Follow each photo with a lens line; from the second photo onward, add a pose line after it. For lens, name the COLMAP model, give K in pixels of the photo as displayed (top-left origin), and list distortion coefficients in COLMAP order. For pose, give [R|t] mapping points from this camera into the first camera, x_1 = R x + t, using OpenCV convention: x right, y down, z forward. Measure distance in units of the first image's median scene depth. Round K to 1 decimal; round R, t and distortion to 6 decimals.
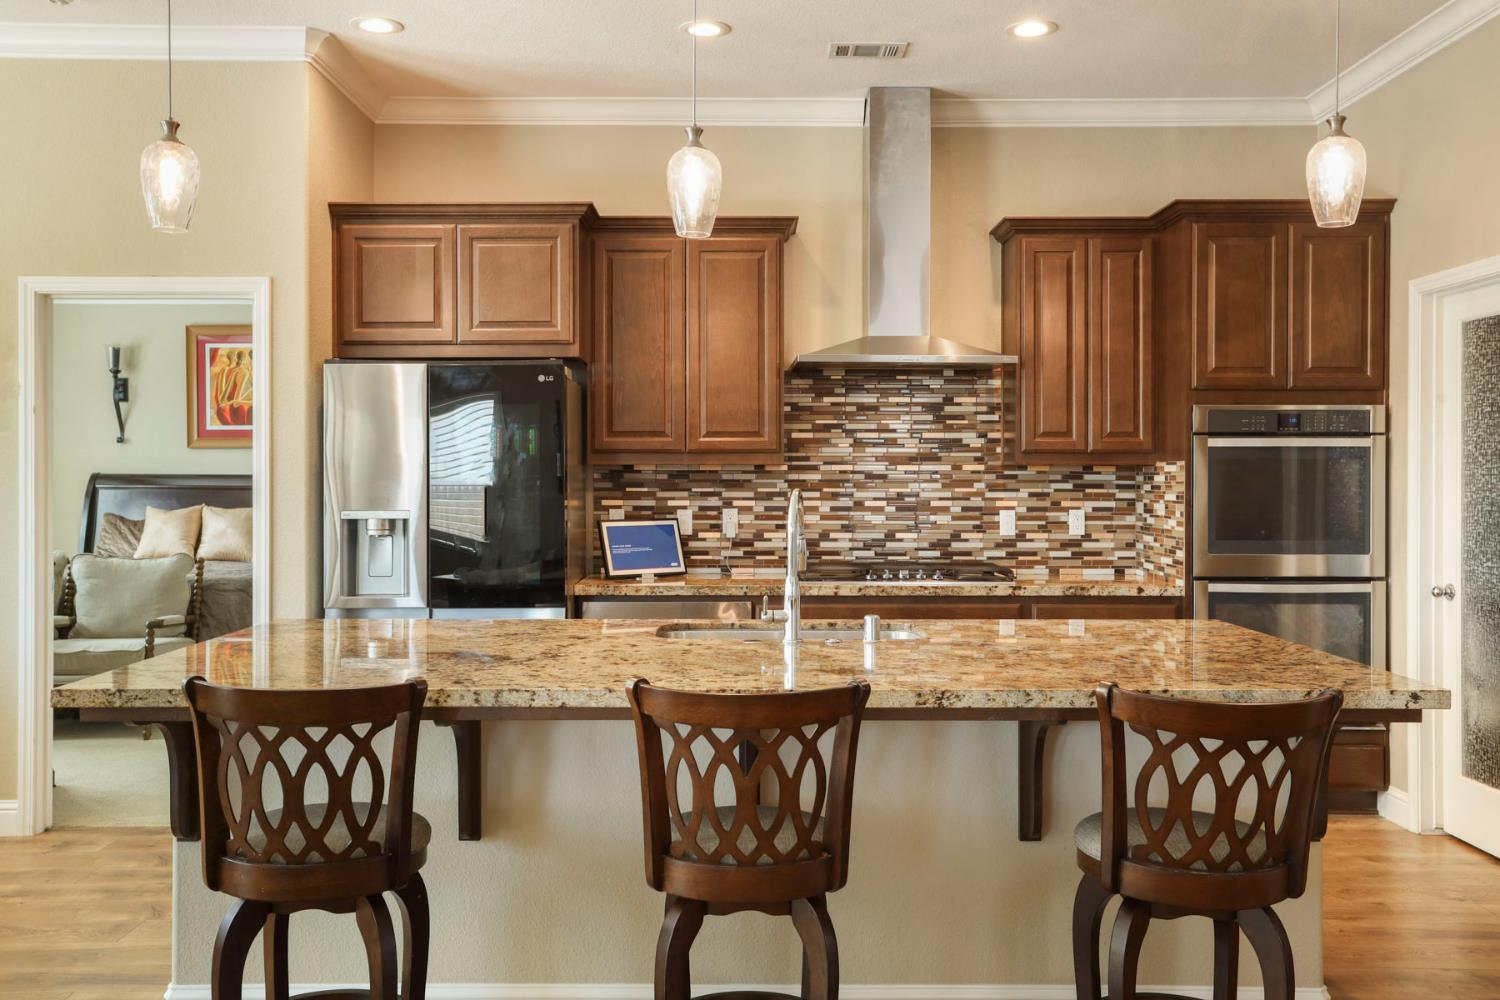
lens RADIAL K [[1399.5, 0, 823.8], [0, 1399.5, 493.0], [0, 0, 1]] dist [0.009027, 0.046237]
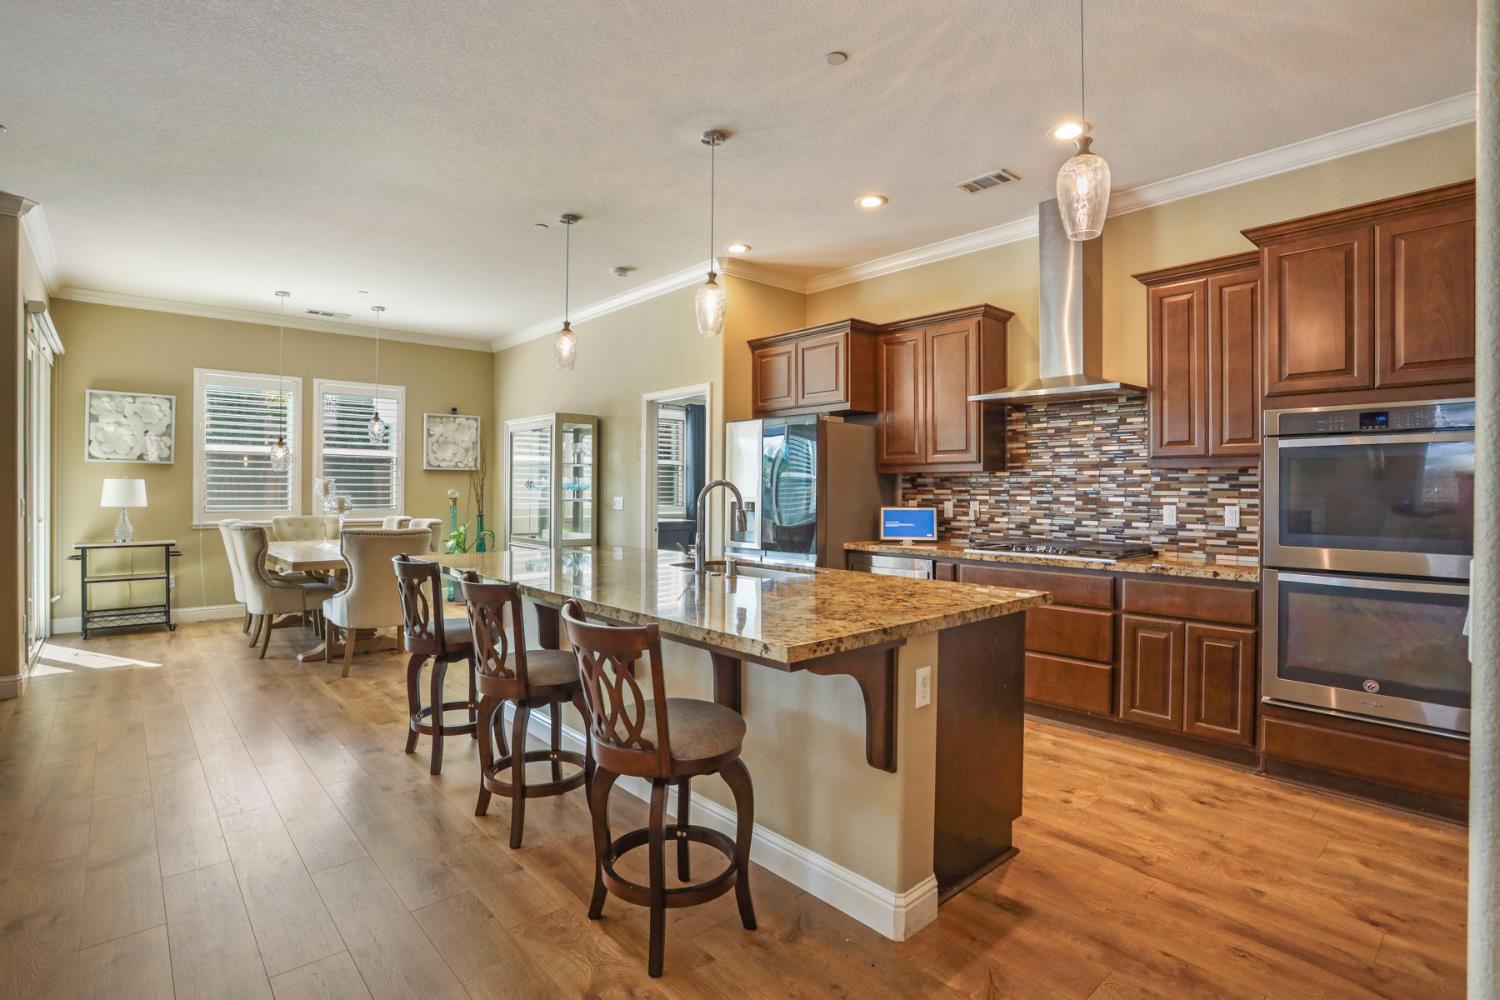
lens RADIAL K [[777.5, 0, 753.9], [0, 777.5, 493.0], [0, 0, 1]] dist [-0.050665, 0.006879]
pose [[0.627285, 0.004028, -0.778780, 0.438898], [-0.013127, 0.999899, -0.005402, 0.010033], [0.778679, 0.013612, 0.627274, 0.282421]]
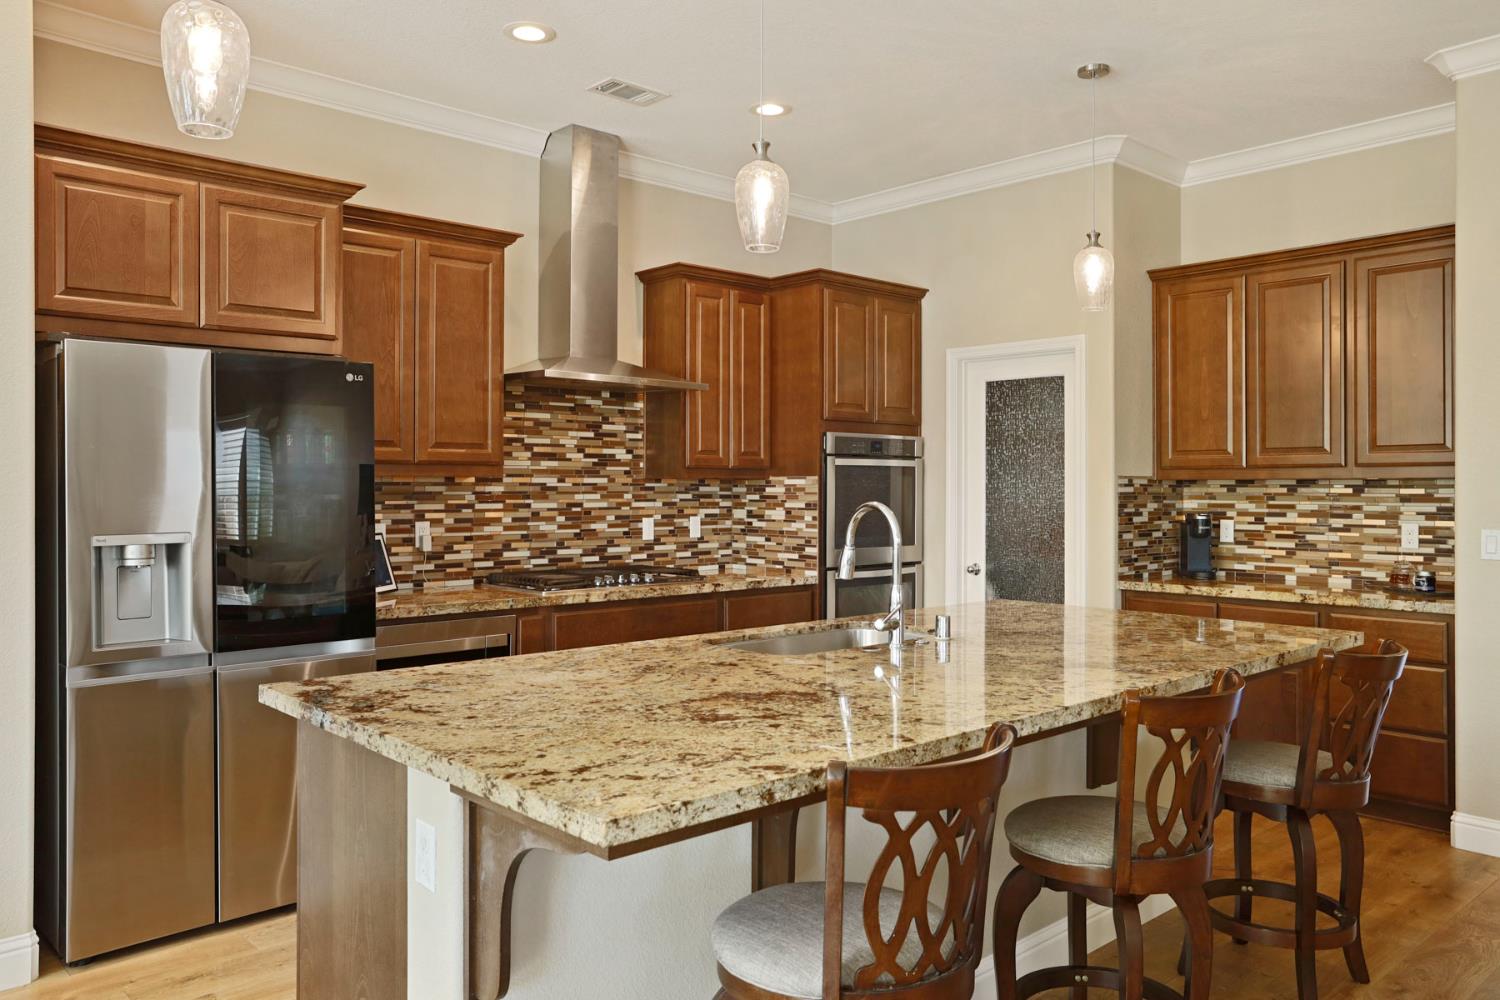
lens RADIAL K [[1090.9, 0, 791.9], [0, 1090.9, 484.5], [0, 0, 1]] dist [-0.005167, 0.009518]
pose [[0.747012, 0.001631, 0.664809, -0.378804], [0.007220, 0.999918, -0.010566, -0.004655], [-0.664771, 0.012693, 0.746939, 0.260583]]
